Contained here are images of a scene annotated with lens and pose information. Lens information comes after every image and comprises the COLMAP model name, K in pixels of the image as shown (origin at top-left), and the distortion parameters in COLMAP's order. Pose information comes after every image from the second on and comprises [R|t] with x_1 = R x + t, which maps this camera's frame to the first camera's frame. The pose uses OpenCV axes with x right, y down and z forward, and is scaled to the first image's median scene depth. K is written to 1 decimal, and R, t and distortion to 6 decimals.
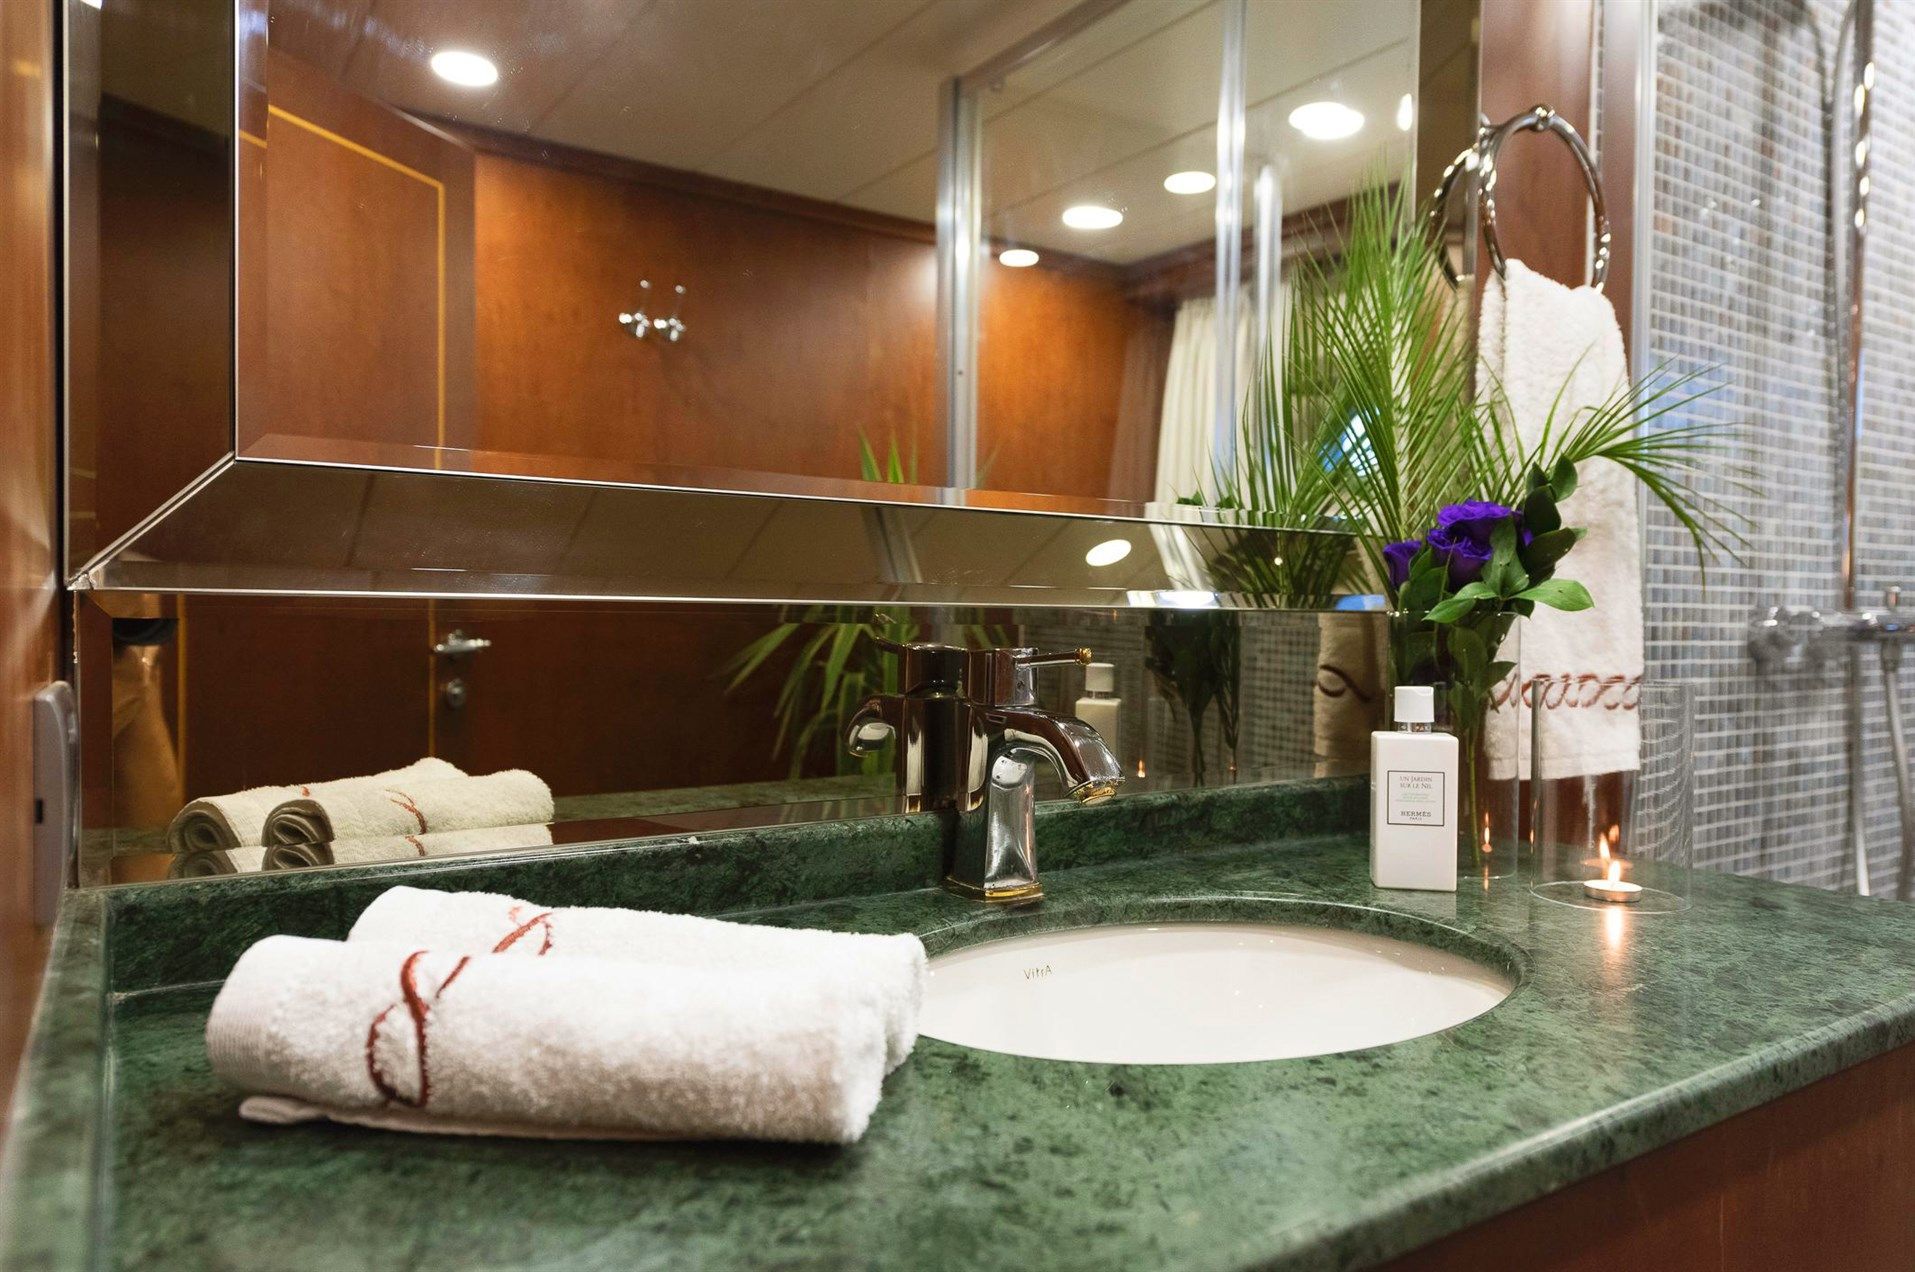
lens RADIAL K [[1249.9, 0, 957.5], [0, 1249.9, 636.0], [0, 0, 1]] dist [-0.000925, -0.002430]
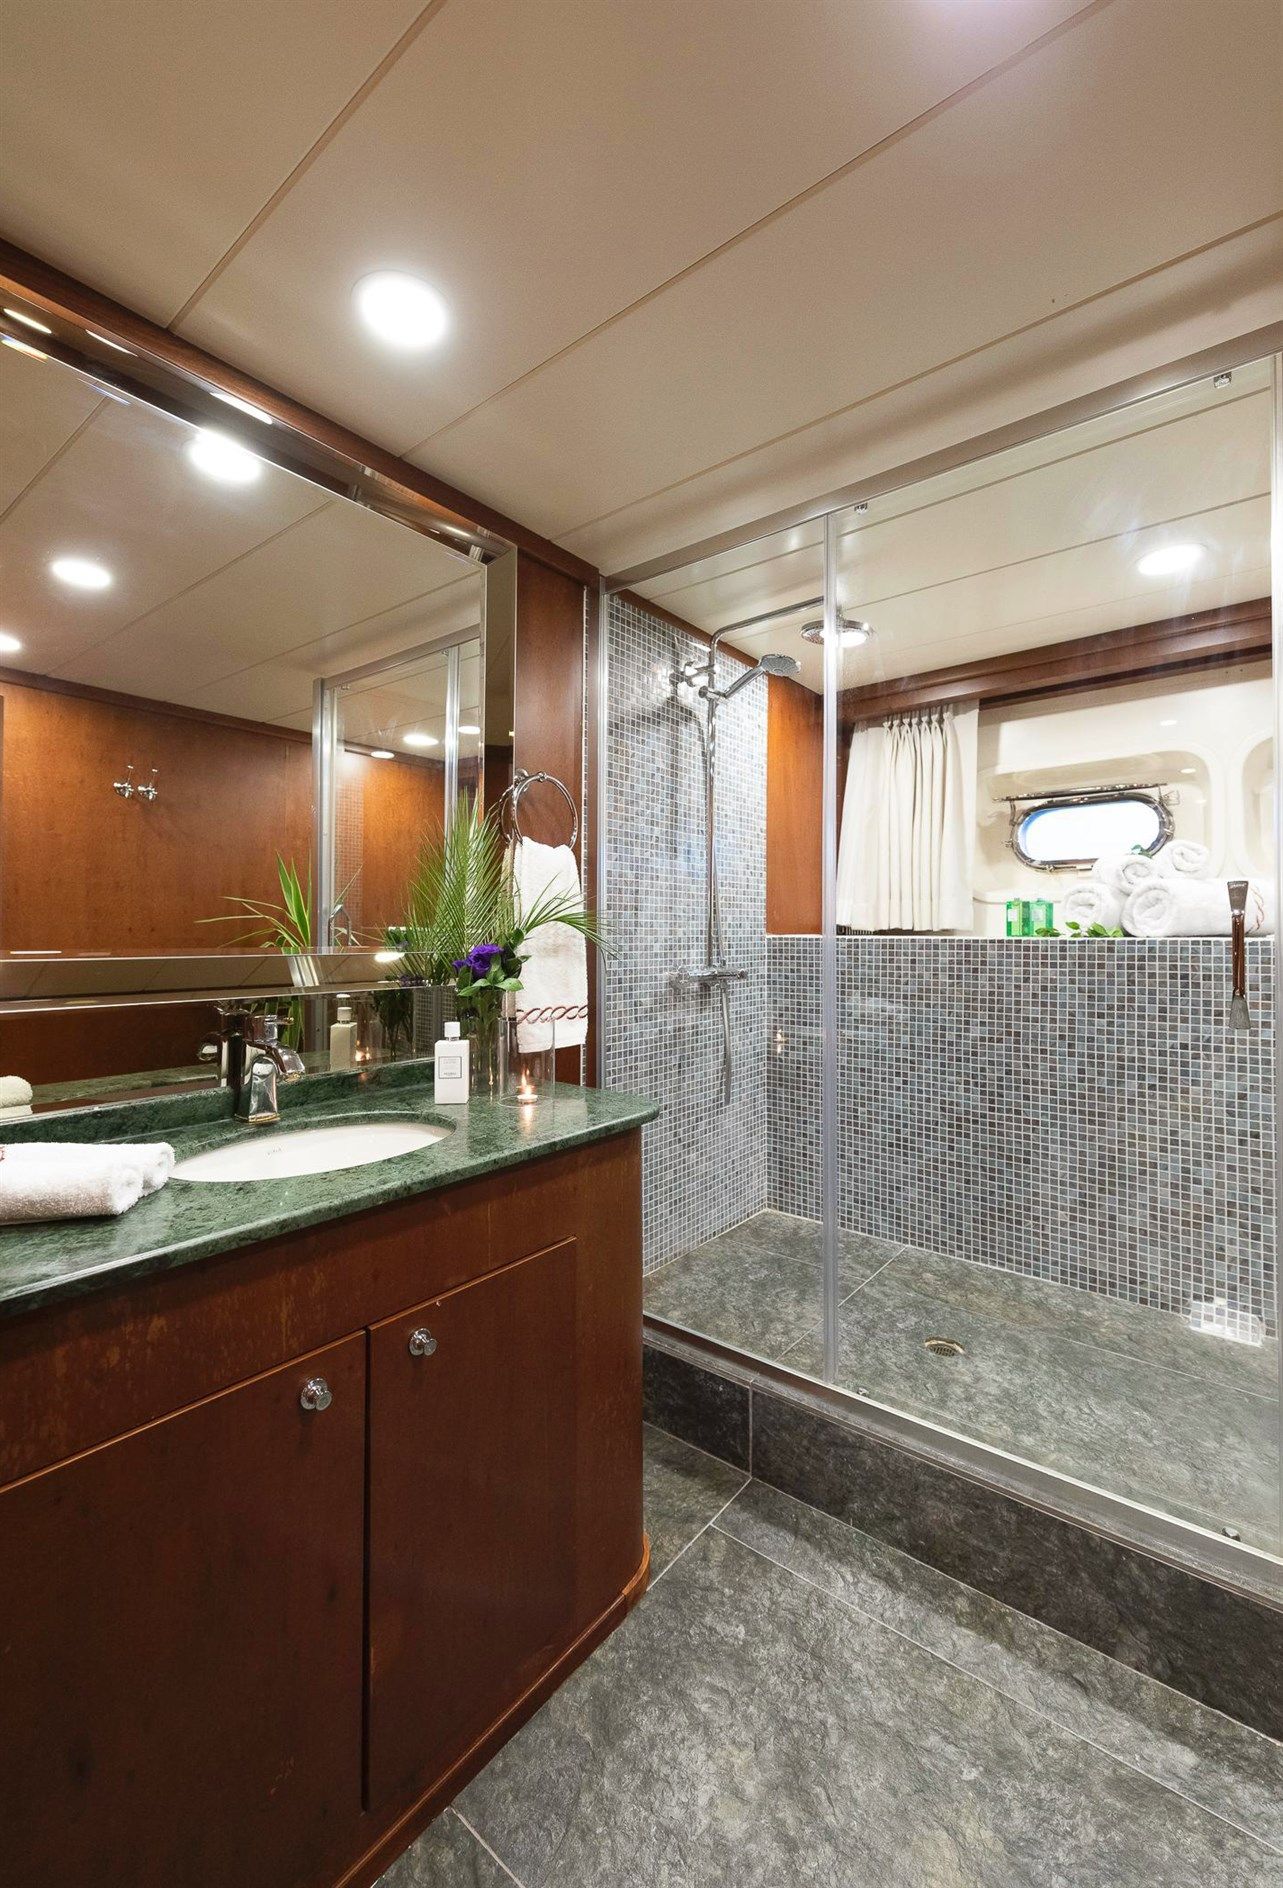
lens RADIAL K [[763.4, 0, 681.0], [0, 763.4, 921.7], [0, 0, 1]] dist [-0.001024, -0.000206]
pose [[0.941256, 0.005693, 0.337647, 0.281282], [0.001096, 0.999801, -0.019911, -0.131055], [-0.337693, 0.019111, 0.941062, -0.600725]]
